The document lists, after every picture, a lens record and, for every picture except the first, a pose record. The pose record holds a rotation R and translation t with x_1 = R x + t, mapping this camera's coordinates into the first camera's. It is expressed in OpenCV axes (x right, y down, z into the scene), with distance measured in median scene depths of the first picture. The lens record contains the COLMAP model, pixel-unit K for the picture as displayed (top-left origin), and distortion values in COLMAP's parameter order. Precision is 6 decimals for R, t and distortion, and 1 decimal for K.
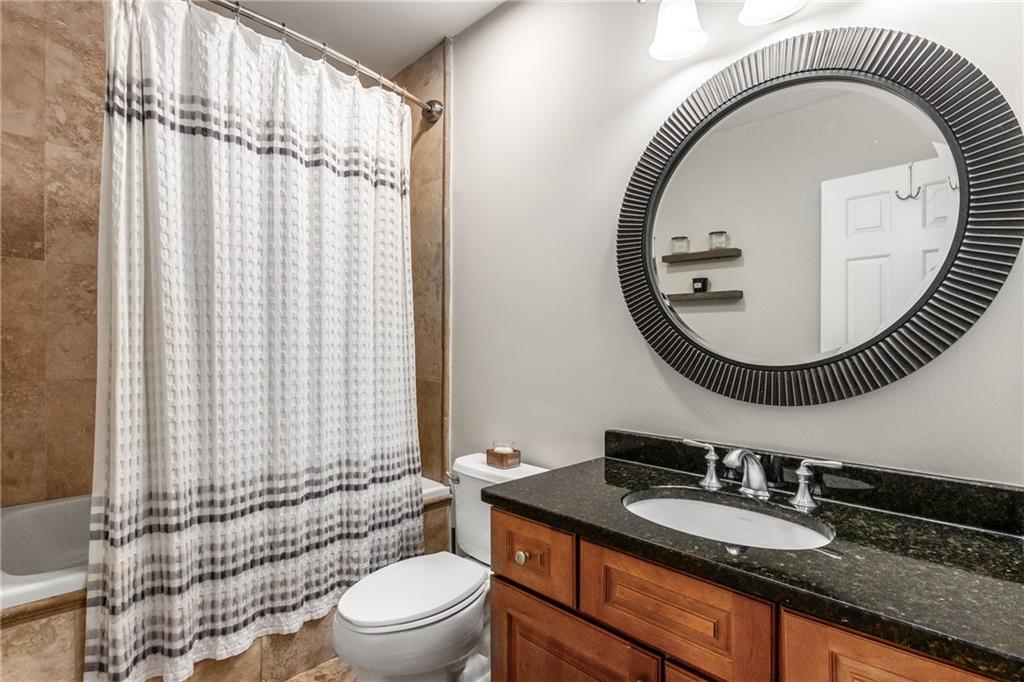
lens RADIAL K [[484.1, 0, 515.3], [0, 484.1, 357.6], [0, 0, 1]] dist [0.011343, -0.007217]
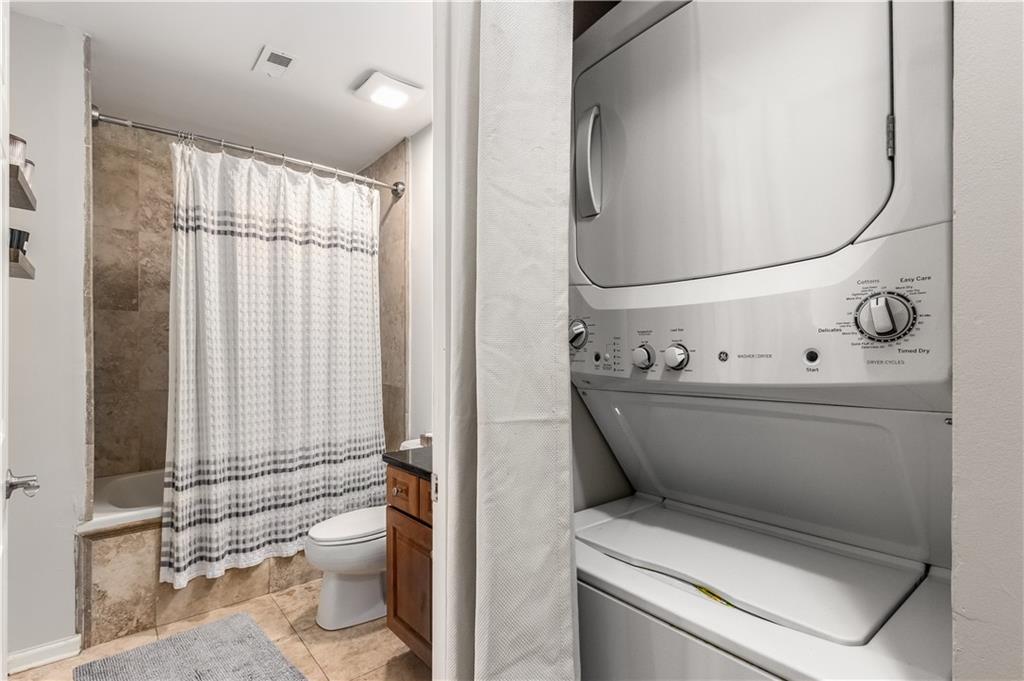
lens RADIAL K [[484.1, 0, 520.1], [0, 484.1, 344.1], [0, 0, 1]] dist [0.011343, -0.007217]
pose [[0.994823, -0.024733, -0.098563, 0.412446], [0.021811, 0.999293, -0.030609, -0.030637], [0.099251, 0.028301, 0.994660, -0.441024]]
